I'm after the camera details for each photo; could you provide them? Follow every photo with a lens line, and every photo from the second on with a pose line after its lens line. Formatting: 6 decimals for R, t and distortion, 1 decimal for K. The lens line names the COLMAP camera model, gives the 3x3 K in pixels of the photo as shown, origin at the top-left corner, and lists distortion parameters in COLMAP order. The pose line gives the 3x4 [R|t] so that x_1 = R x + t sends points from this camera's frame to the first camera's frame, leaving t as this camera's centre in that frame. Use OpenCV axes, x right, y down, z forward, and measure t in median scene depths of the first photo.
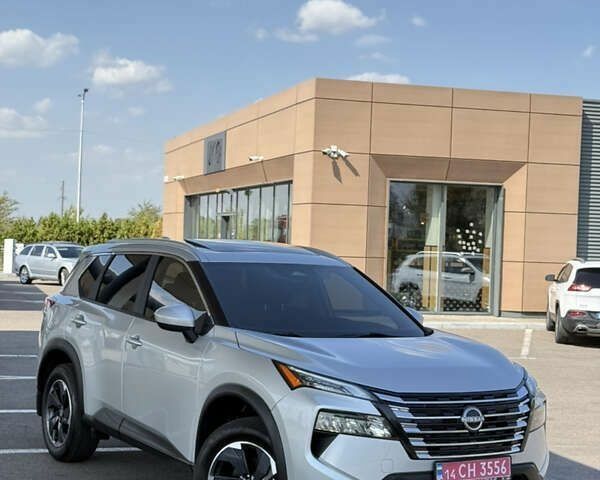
lens RADIAL K [[1130.4, 0, 300.0], [0, 1130.4, 240.0], [0, 0, 1]] dist [0.121509, 0.213965]
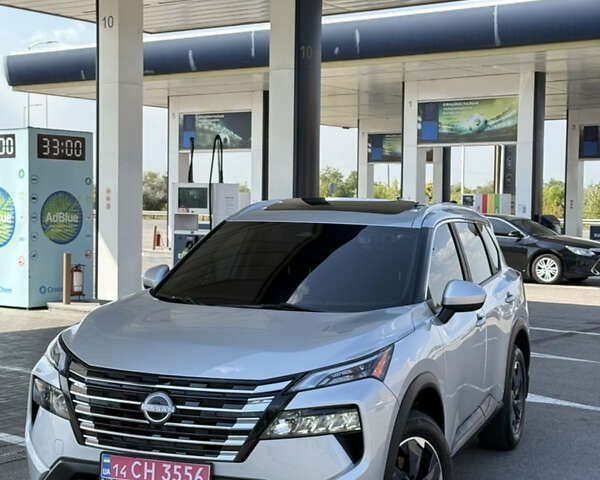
lens RADIAL K [[1130.4, 0, 300.0], [0, 1130.4, 240.0], [0, 0, 1]] dist [0.121509, 0.213965]
pose [[0.589218, -0.000393, -0.807974, 0.631441], [0.010423, 0.999920, 0.007115, 0.025517], [0.807907, -0.012614, 0.589175, 0.451793]]
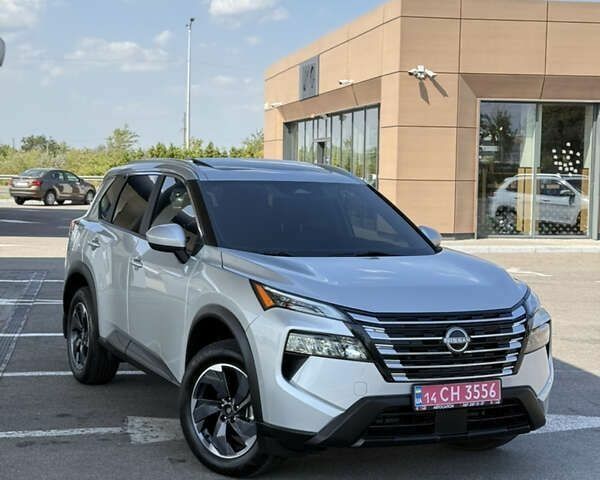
lens RADIAL K [[1130.4, 0, 300.0], [0, 1130.4, 240.0], [0, 0, 1]] dist [0.121509, 0.213965]
pose [[0.994170, -0.010297, -0.107327, 0.091765], [0.017051, 0.997918, 0.062200, 0.010449], [0.106463, -0.063667, 0.992276, 0.044468]]
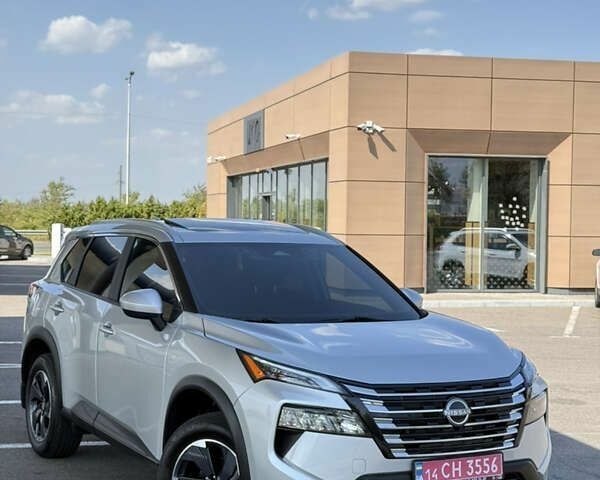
lens RADIAL K [[1130.4, 0, 300.0], [0, 1130.4, 240.0], [0, 0, 1]] dist [0.121509, 0.213965]
pose [[0.998504, -0.019455, -0.051095, 0.056500], [0.020359, 0.999644, 0.017235, 0.003027], [0.050741, -0.018250, 0.998545, 0.076363]]
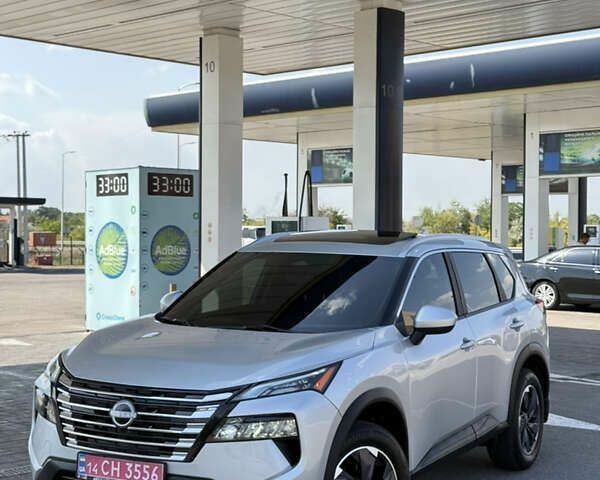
lens RADIAL K [[1130.4, 0, 300.0], [0, 1130.4, 240.0], [0, 0, 1]] dist [0.121509, 0.213965]
pose [[0.471189, -0.026793, -0.881625, 0.762563], [0.012951, 0.999641, -0.023458, 0.029601], [0.881937, -0.000365, 0.471367, 0.511449]]
